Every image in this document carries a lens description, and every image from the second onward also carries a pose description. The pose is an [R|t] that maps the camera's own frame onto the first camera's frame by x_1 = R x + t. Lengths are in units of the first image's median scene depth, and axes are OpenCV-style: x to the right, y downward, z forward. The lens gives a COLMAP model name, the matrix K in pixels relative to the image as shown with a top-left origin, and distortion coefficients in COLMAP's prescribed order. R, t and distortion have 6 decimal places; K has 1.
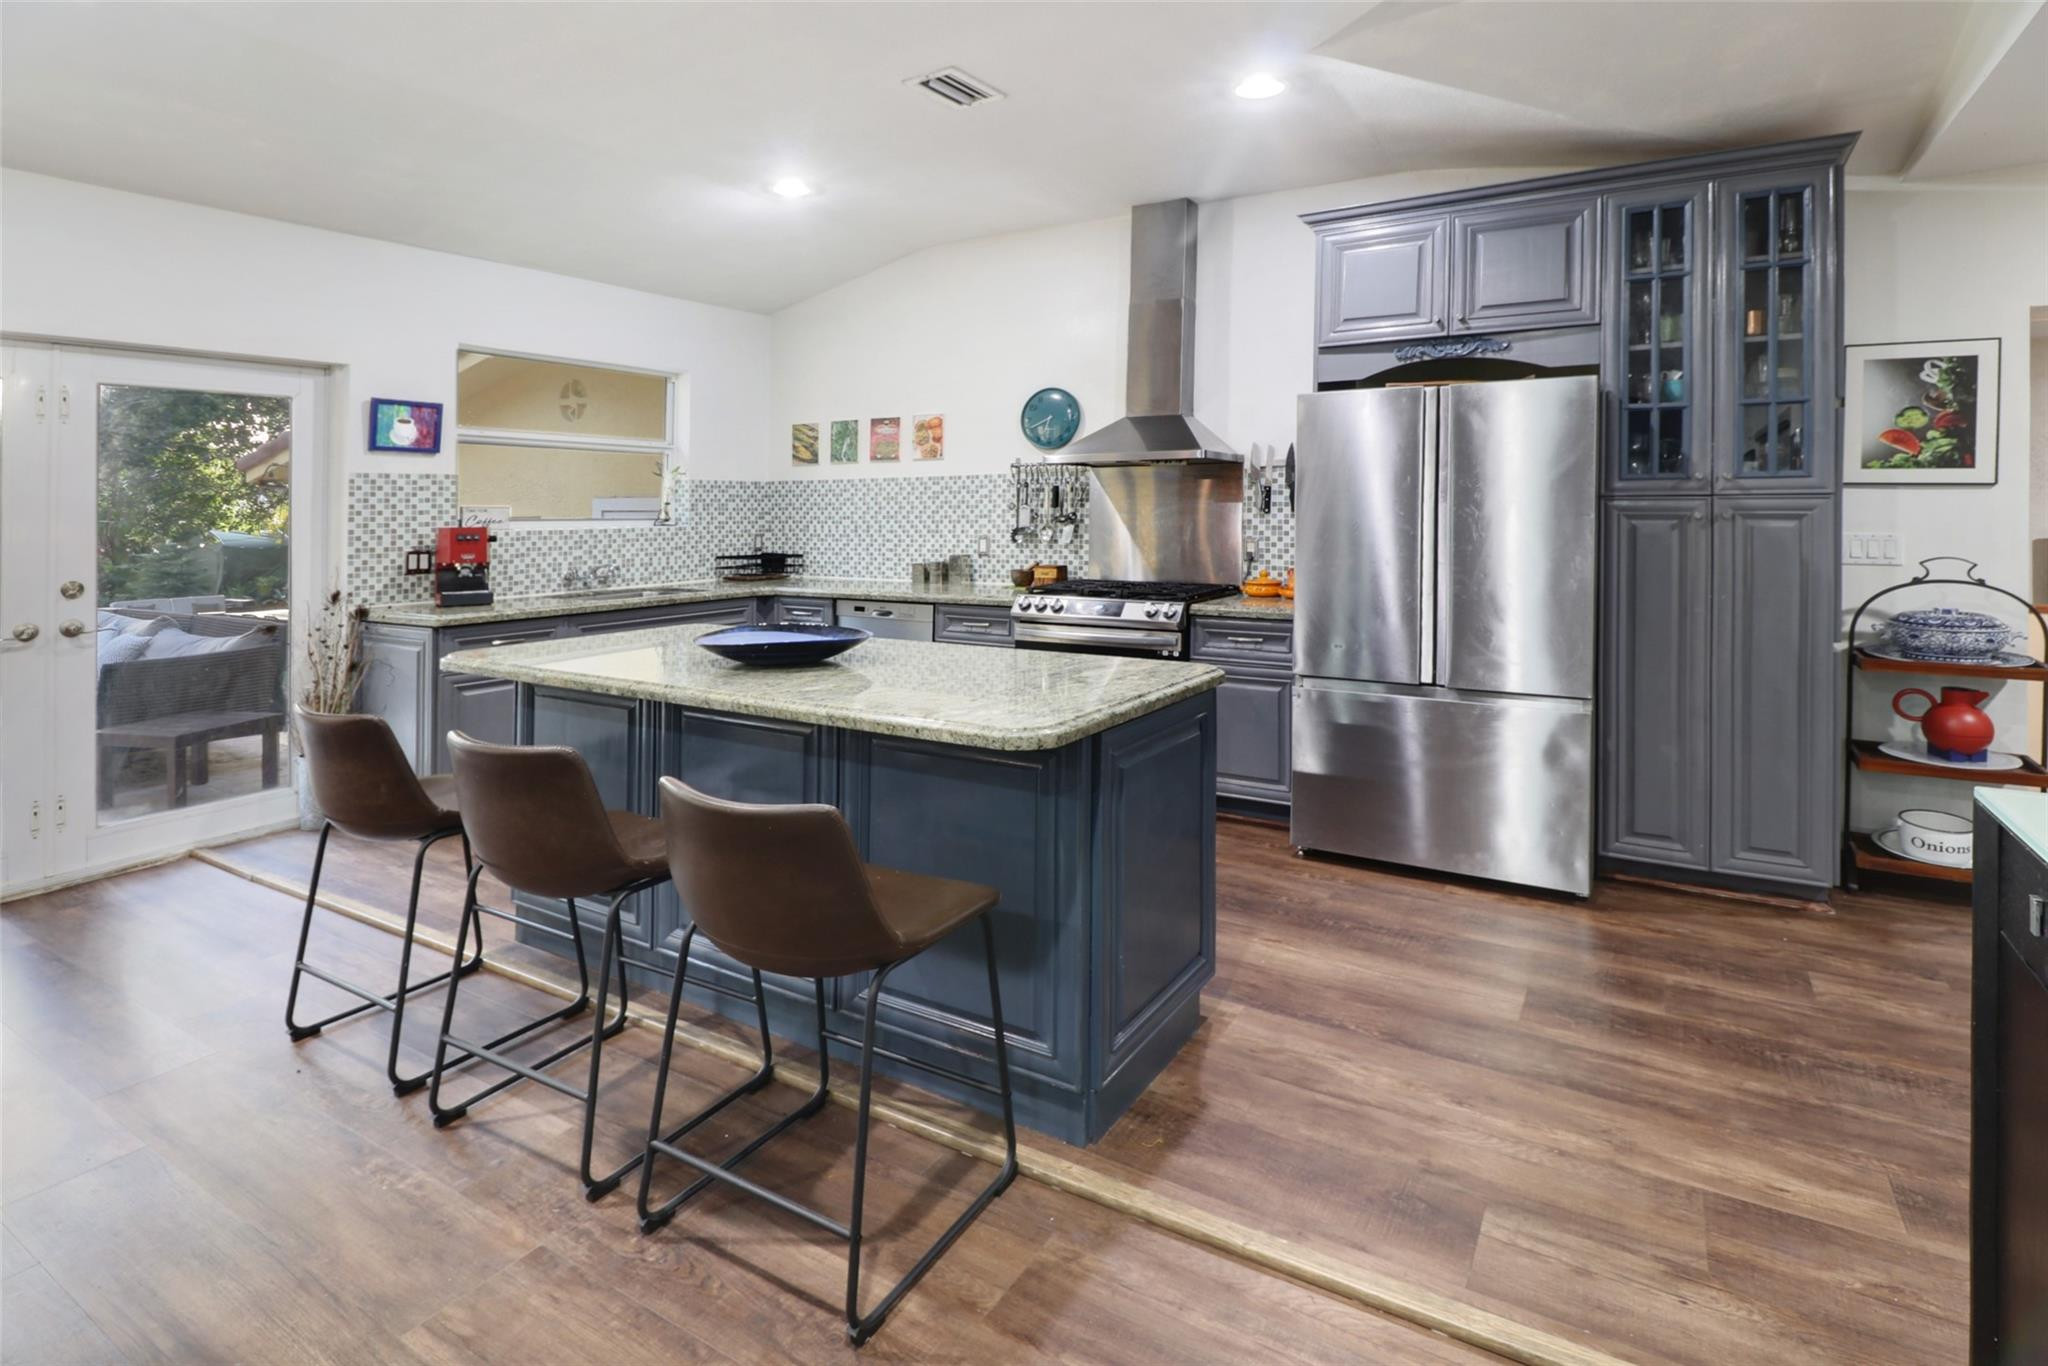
lens RADIAL K [[1031.9, 0, 972.8], [0, 1031.9, 527.7], [0, 0, 1]] dist [0.013838, -0.000109]
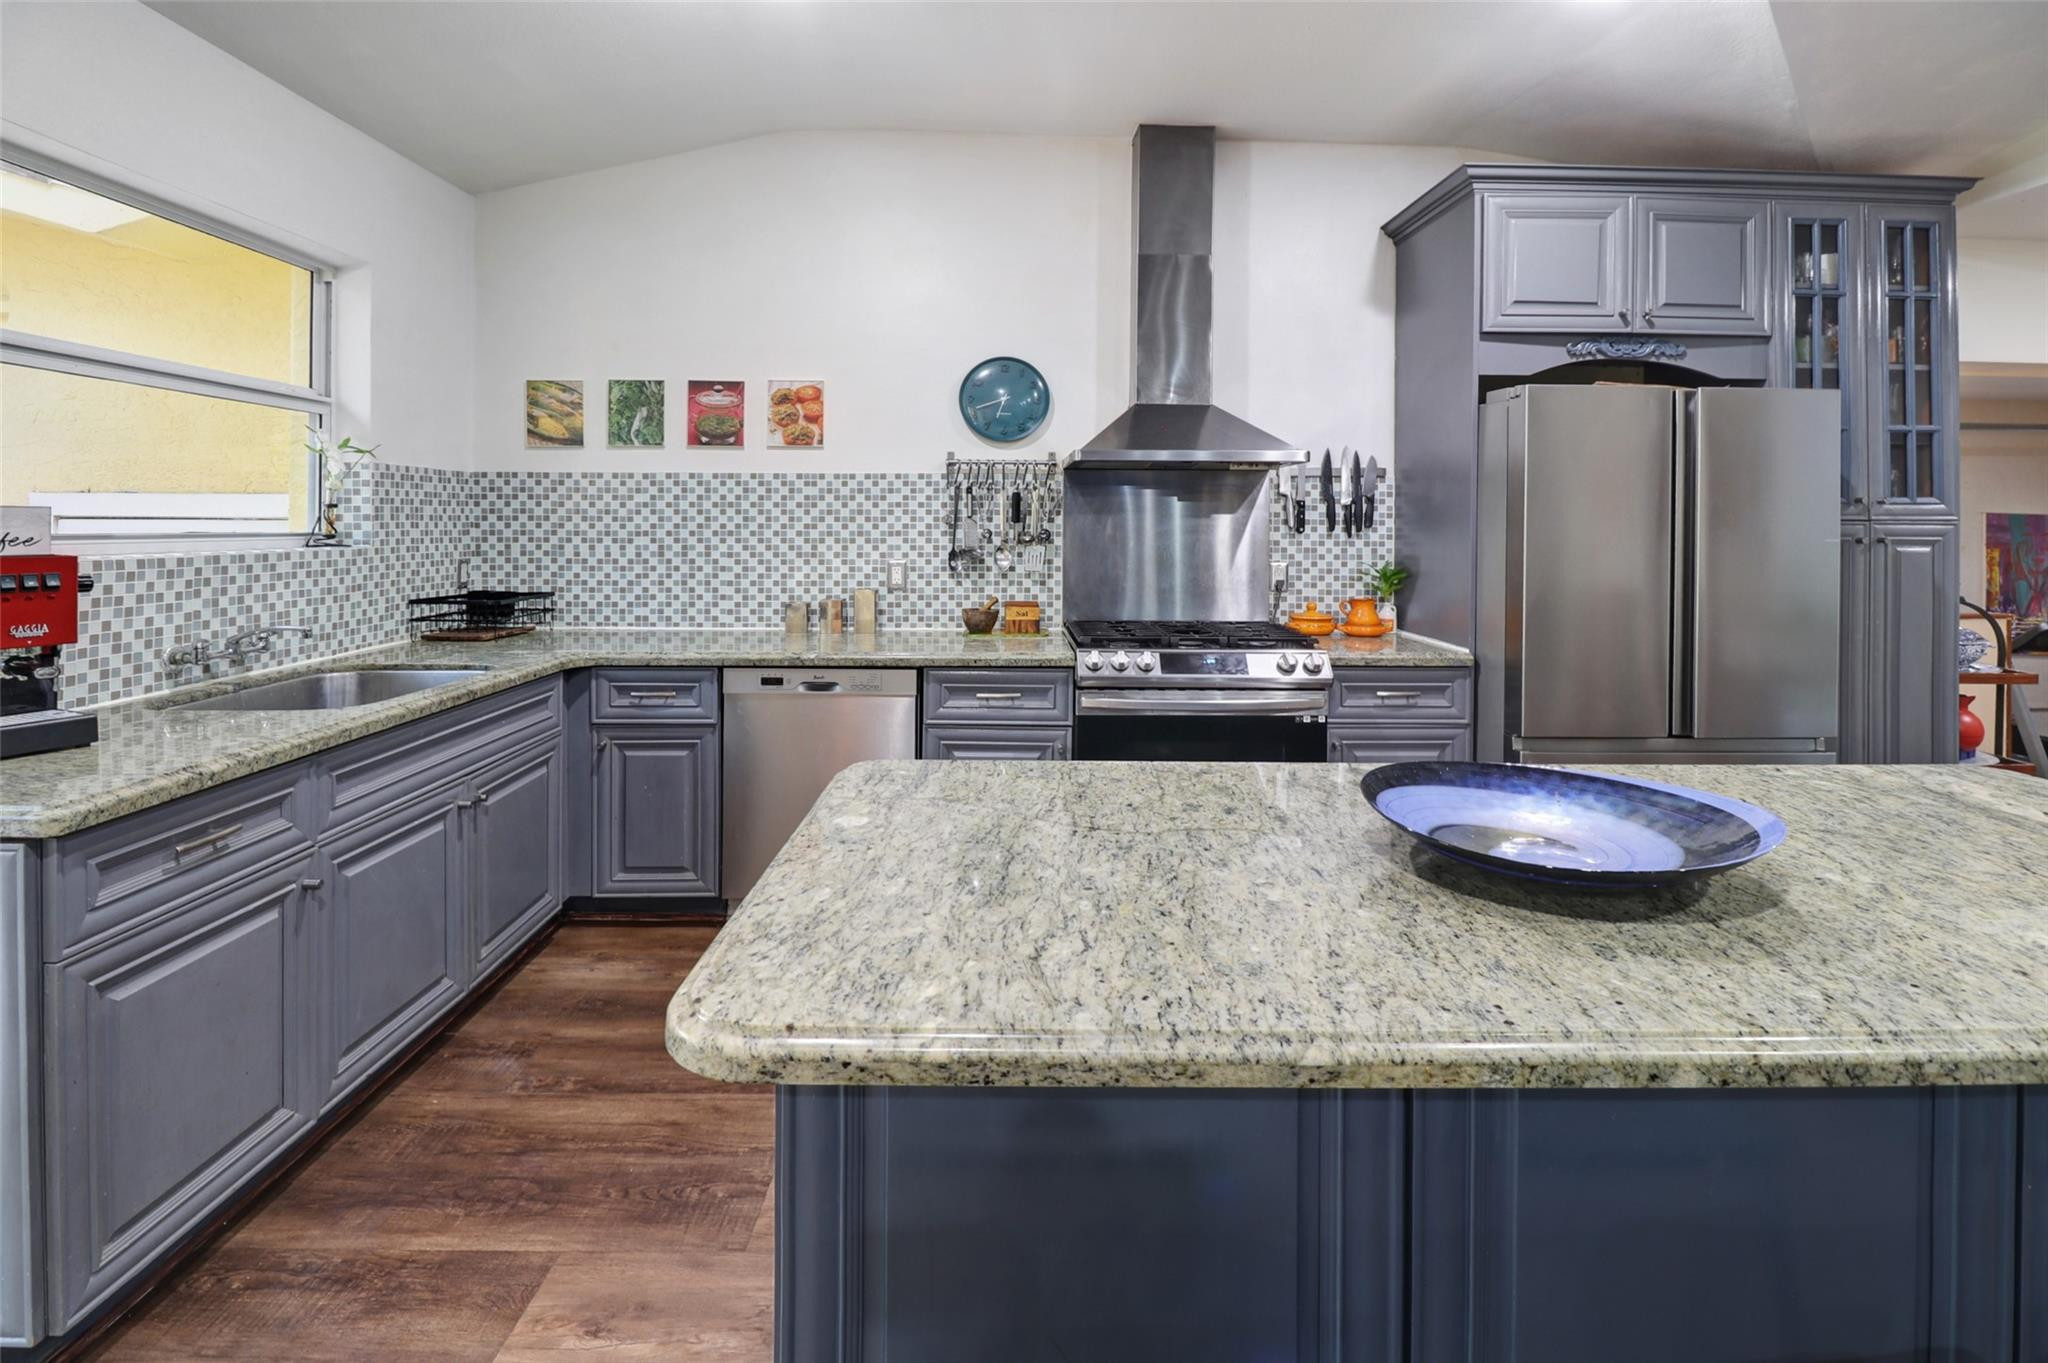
lens RADIAL K [[1033.6, 0, 1002.2], [0, 1033.6, 569.4], [0, 0, 1]] dist [-0.003942, 0.000046]
pose [[0.835992, -0.012847, 0.548591, -0.315672], [-0.002052, 0.999646, 0.026536, -0.005448], [-0.548738, -0.023309, 0.835669, 0.379311]]
